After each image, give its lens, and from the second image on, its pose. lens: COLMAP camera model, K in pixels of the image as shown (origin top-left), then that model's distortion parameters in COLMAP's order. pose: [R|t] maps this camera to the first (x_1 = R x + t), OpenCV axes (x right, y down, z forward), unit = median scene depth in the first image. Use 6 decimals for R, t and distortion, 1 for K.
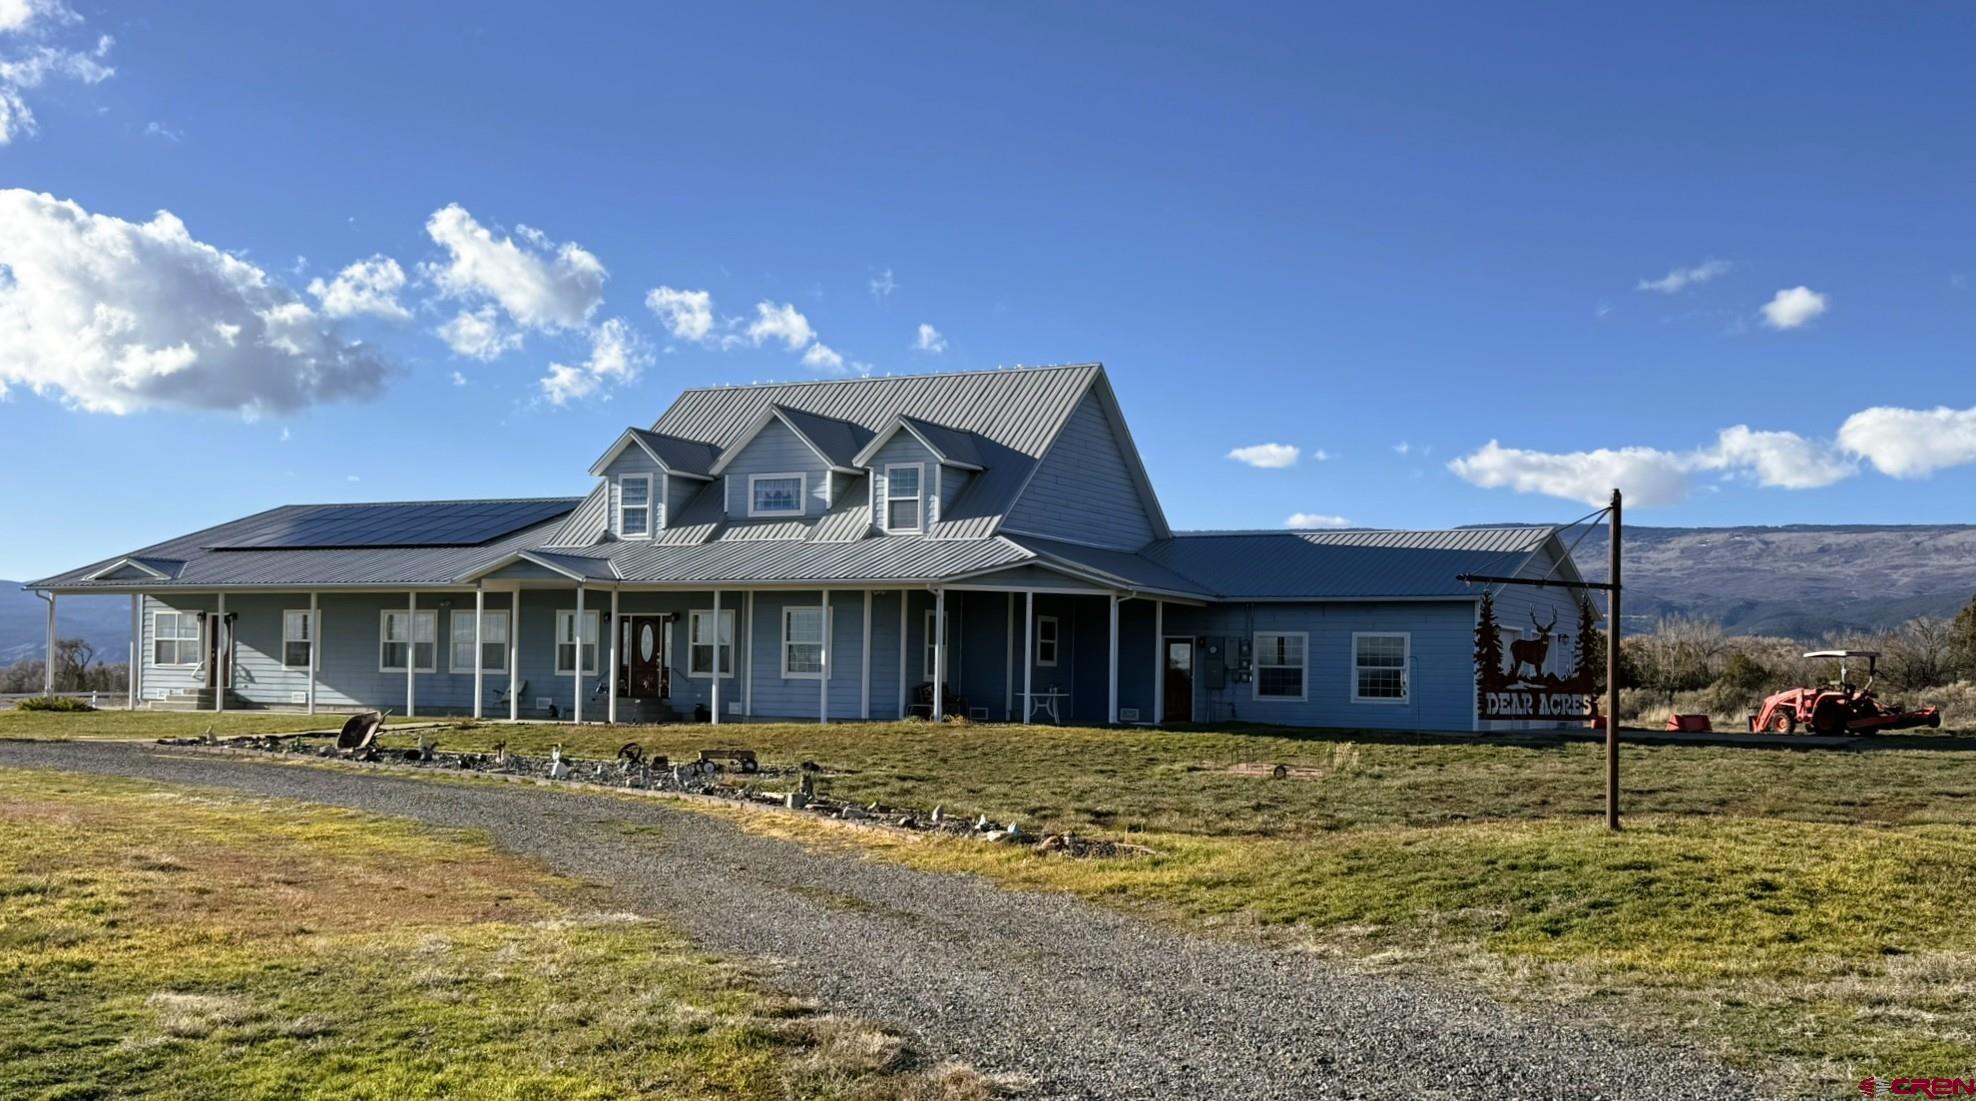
lens RADIAL K [[2078.9, 0, 988.0], [0, 2078.9, 550.5], [0, 0, 1]] dist [0.008019, 0.000489]
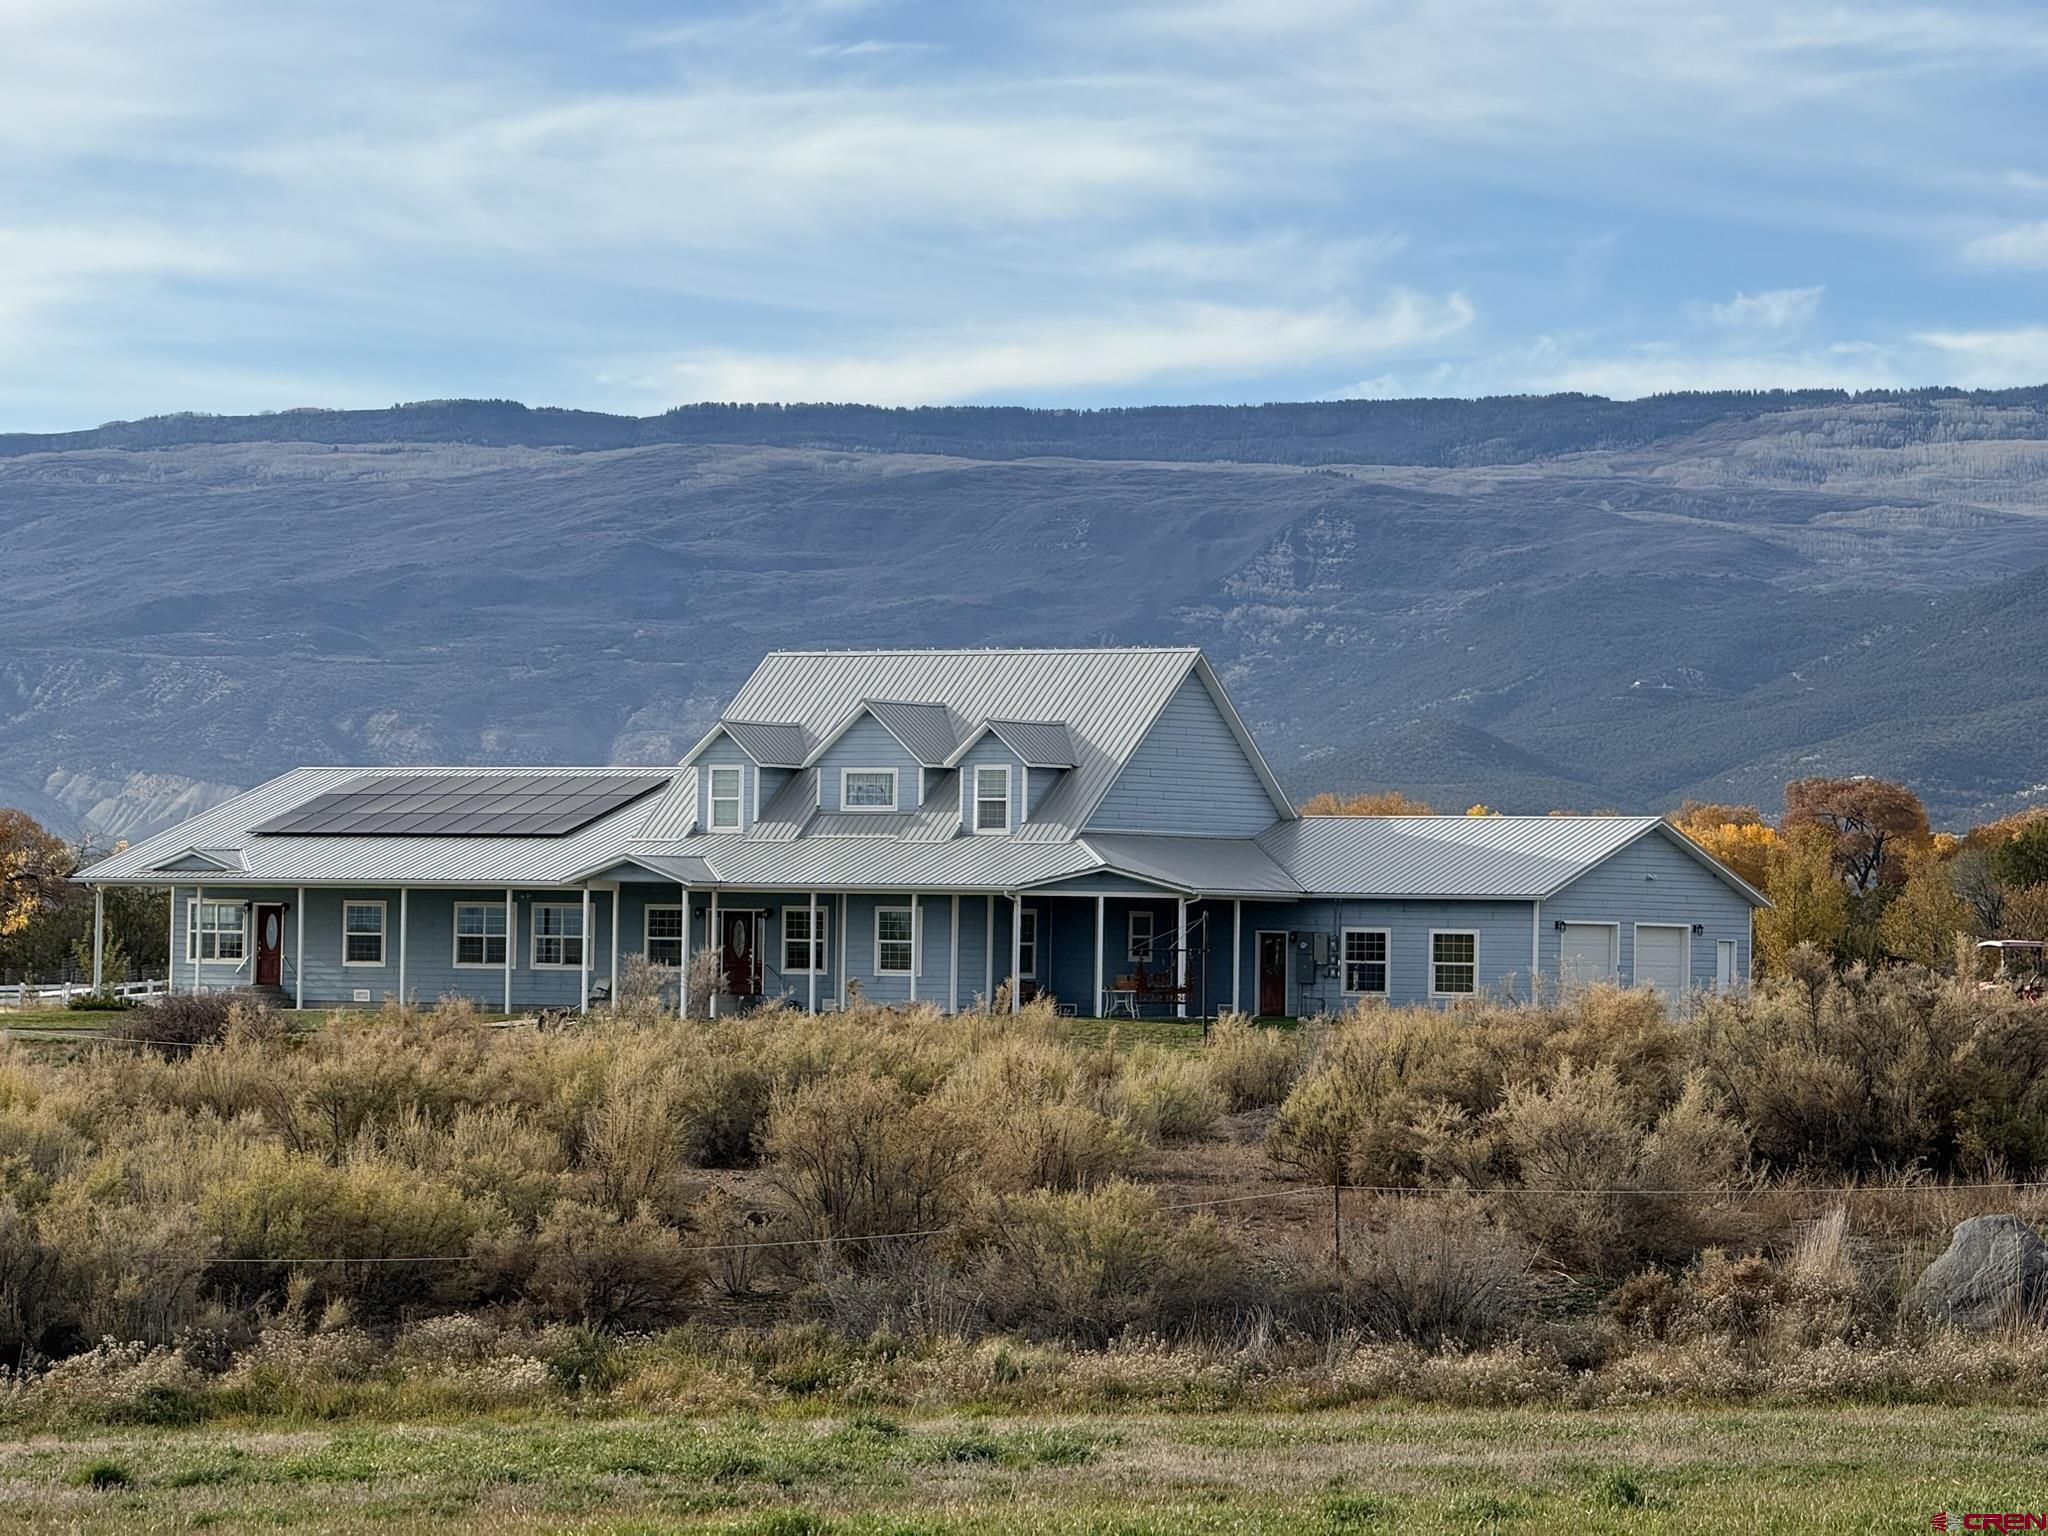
lens RADIAL K [[7174.0, 0, 1024.0], [0, 7174.0, 768.0], [0, 0, 1]] dist [0.182002, 1.637928]
pose [[0.996724, -0.004985, -0.080727, 0.258716], [0.008100, 0.999233, 0.038307, -0.174655], [0.080475, -0.038835, 0.996000, -2.502569]]
